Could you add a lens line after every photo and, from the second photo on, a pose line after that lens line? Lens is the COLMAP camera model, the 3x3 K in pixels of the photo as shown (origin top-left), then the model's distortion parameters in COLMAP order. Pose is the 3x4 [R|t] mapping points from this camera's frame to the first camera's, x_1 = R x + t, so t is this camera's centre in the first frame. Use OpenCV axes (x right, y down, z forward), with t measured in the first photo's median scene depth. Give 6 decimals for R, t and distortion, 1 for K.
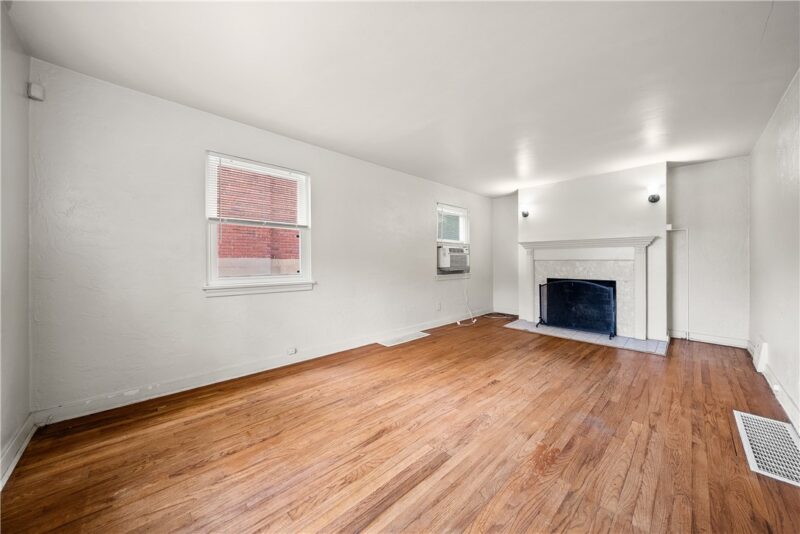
lens RADIAL K [[277.9, 0, 409.8], [0, 277.9, 262.3], [0, 0, 1]] dist [-0.006541, -0.000150]
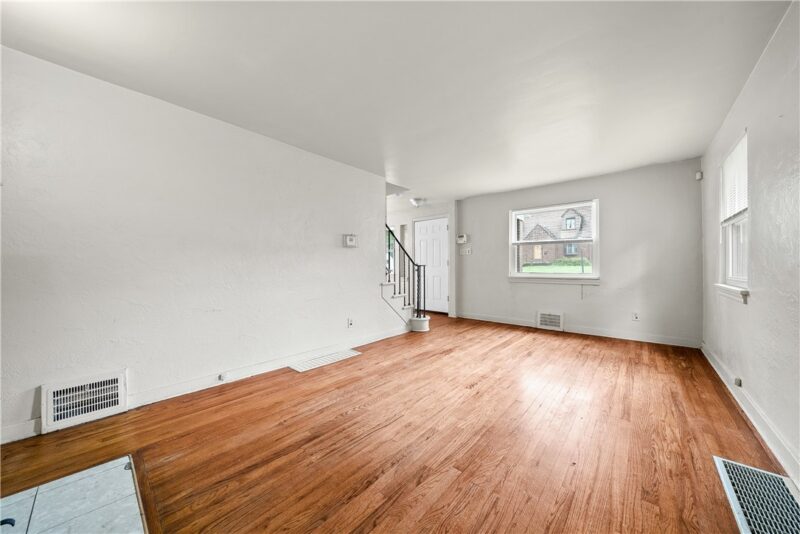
lens RADIAL K [[274.5, 0, 406.8], [0, 274.5, 267.4], [0, 0, 1]] dist [-0.005423, -0.000135]
pose [[-0.996433, 0.005003, -0.084241, 0.546948], [0.004776, 0.999984, 0.002898, 0.008635], [0.084254, 0.002485, -0.996441, 1.740159]]
